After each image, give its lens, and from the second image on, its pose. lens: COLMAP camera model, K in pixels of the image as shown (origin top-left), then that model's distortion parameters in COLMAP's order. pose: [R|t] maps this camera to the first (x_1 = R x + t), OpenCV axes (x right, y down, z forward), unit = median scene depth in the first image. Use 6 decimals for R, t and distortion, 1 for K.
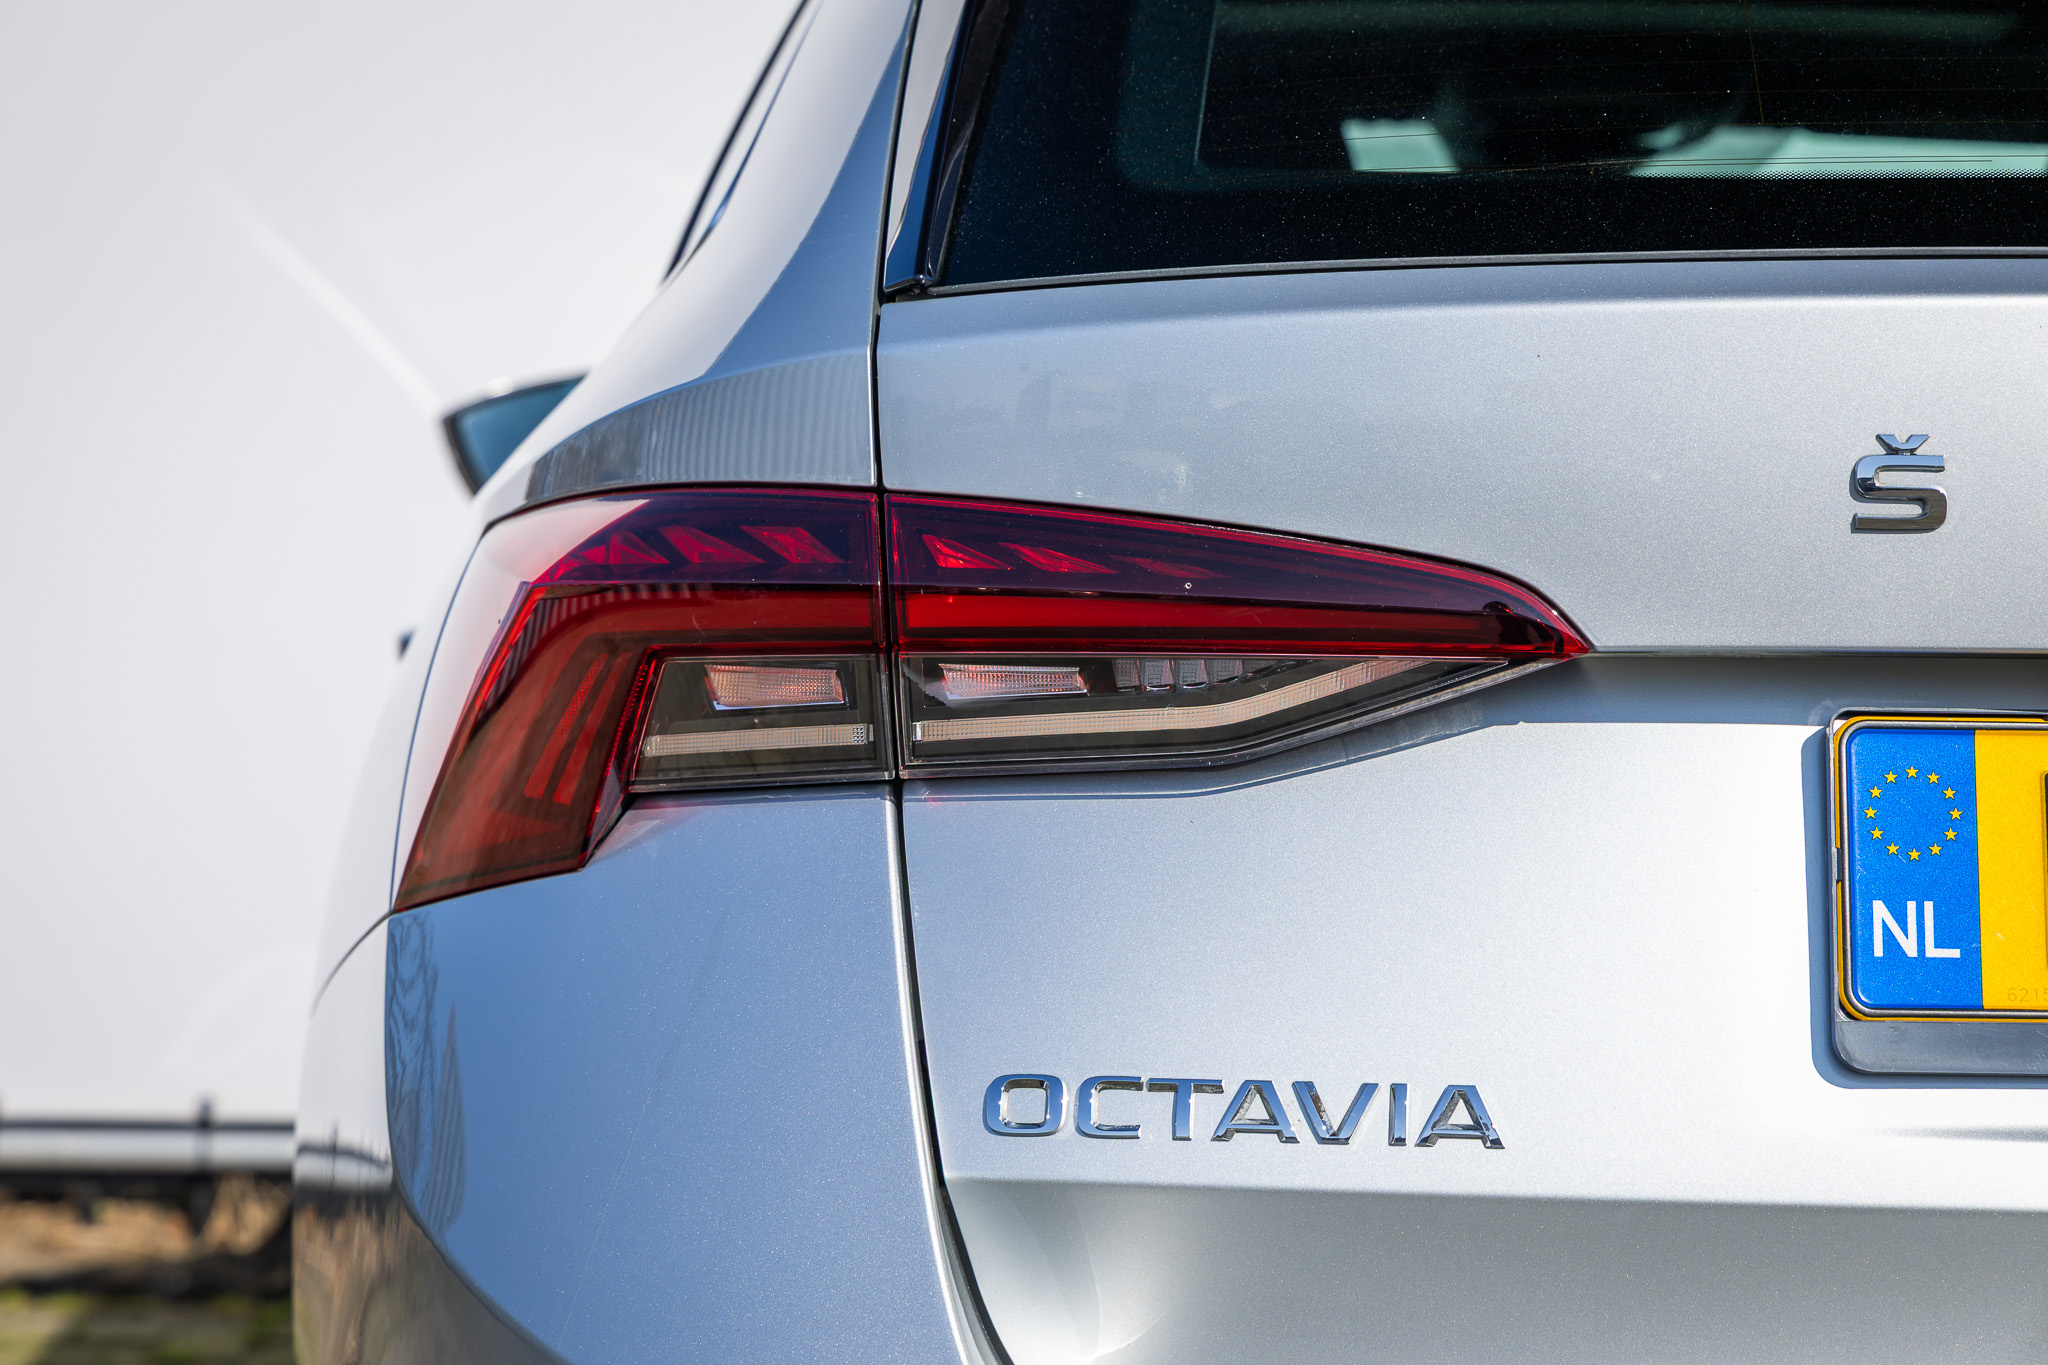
lens RADIAL K [[5042.6, 0, 1024.0], [0, 5042.6, 682.5], [0, 0, 1]] dist [0.033021, 0.081071]
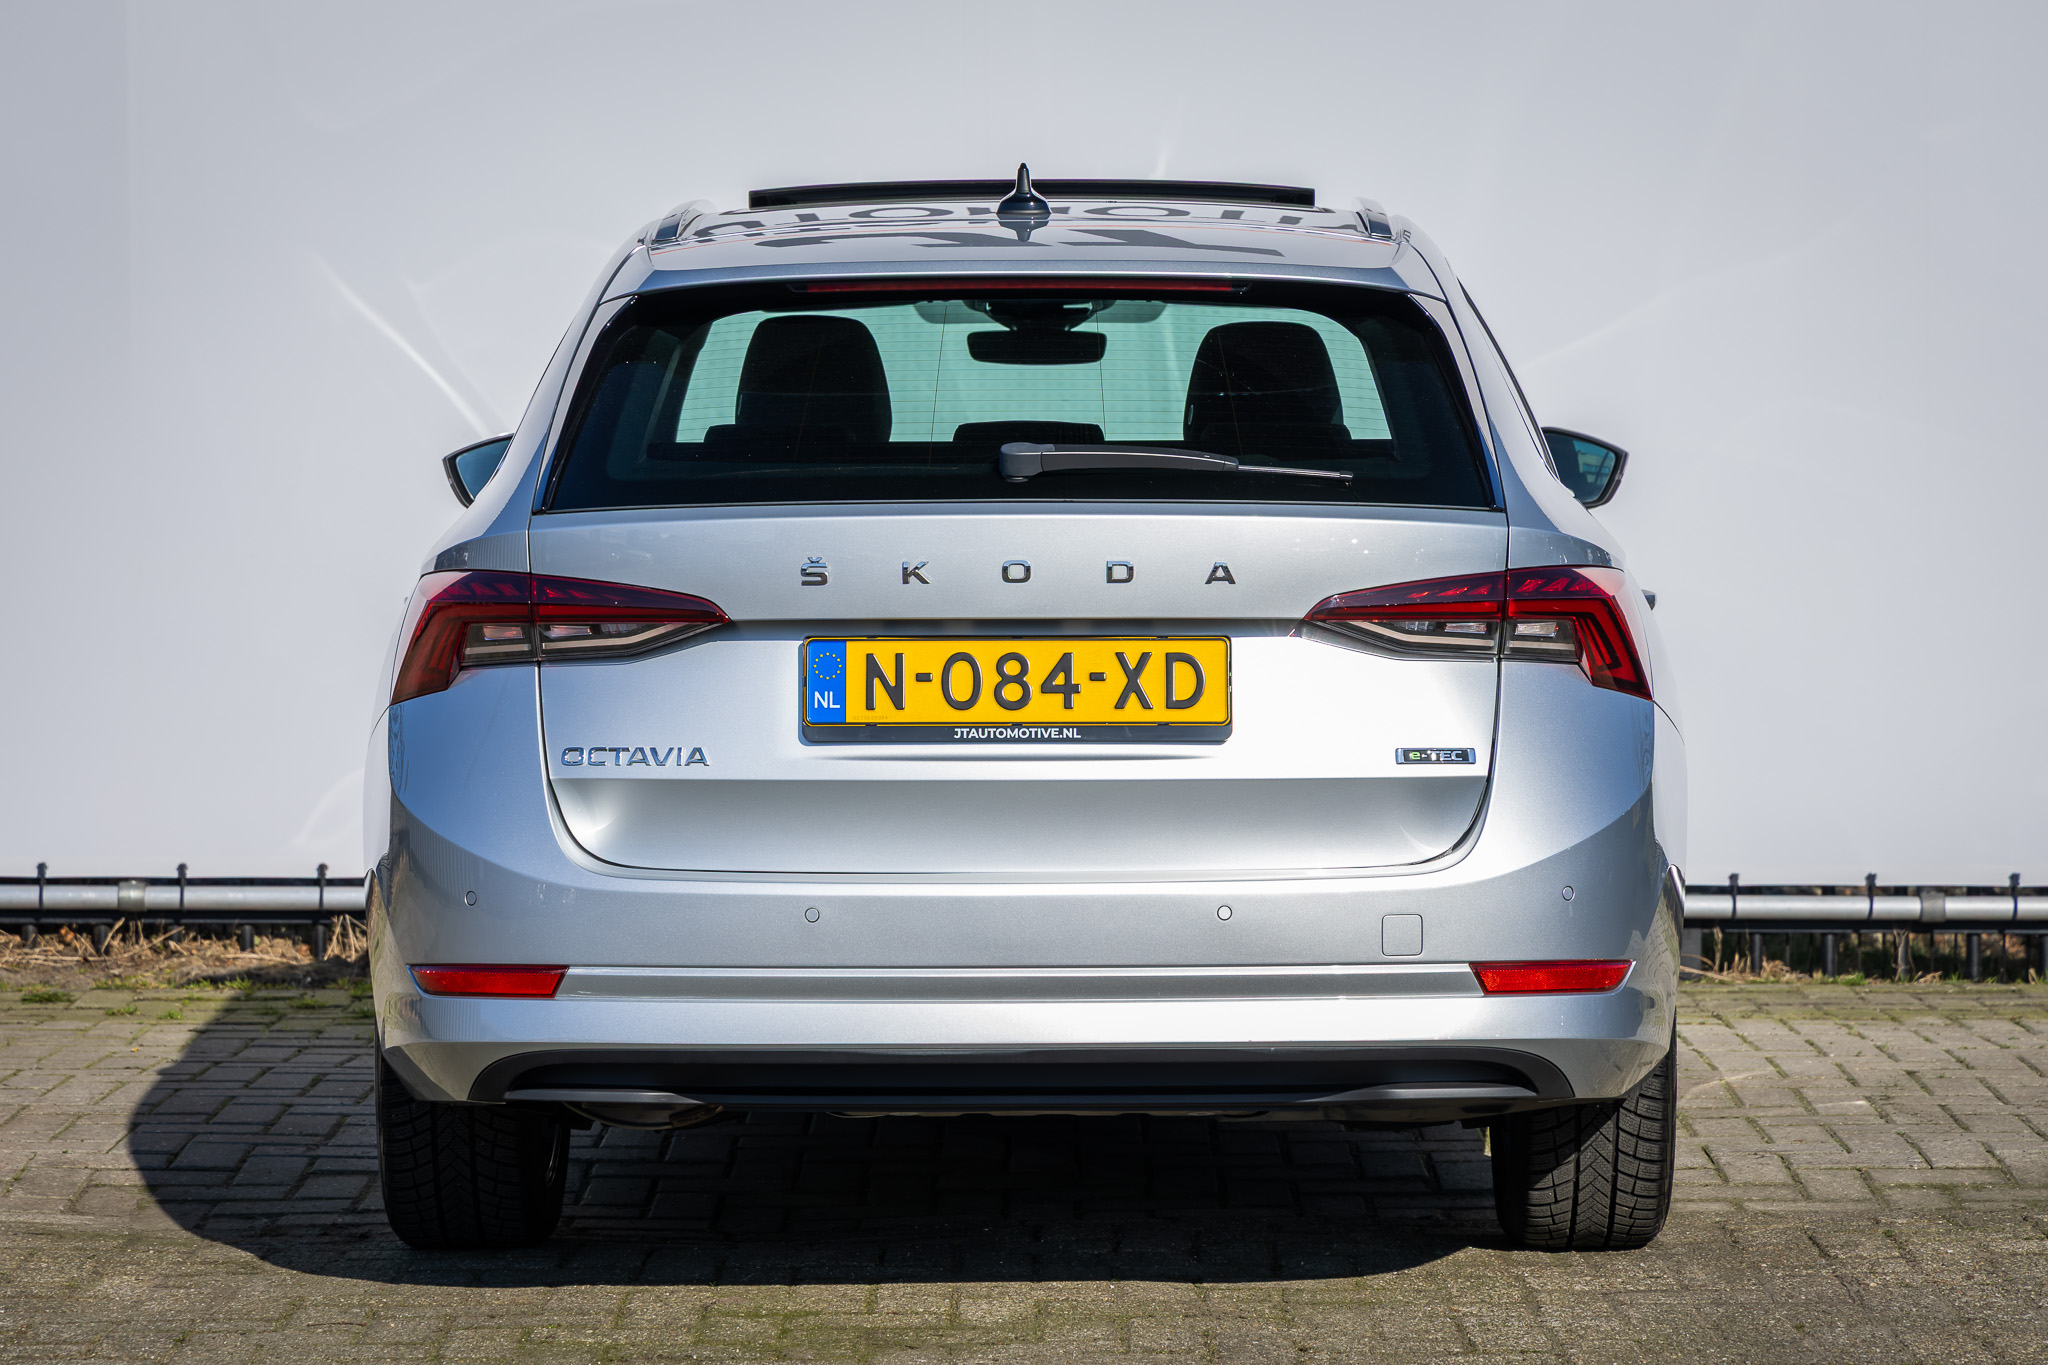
lens RADIAL K [[6174.8, 0, 1024.0], [0, 6174.8, 682.5], [0, 0, 1]] dist [0.050114, 0.312415]
pose [[0.998899, -0.016493, -0.043924, 0.476215], [0.017803, 0.999404, 0.029592, -0.081592], [0.043410, -0.030341, 0.998597, -3.067636]]
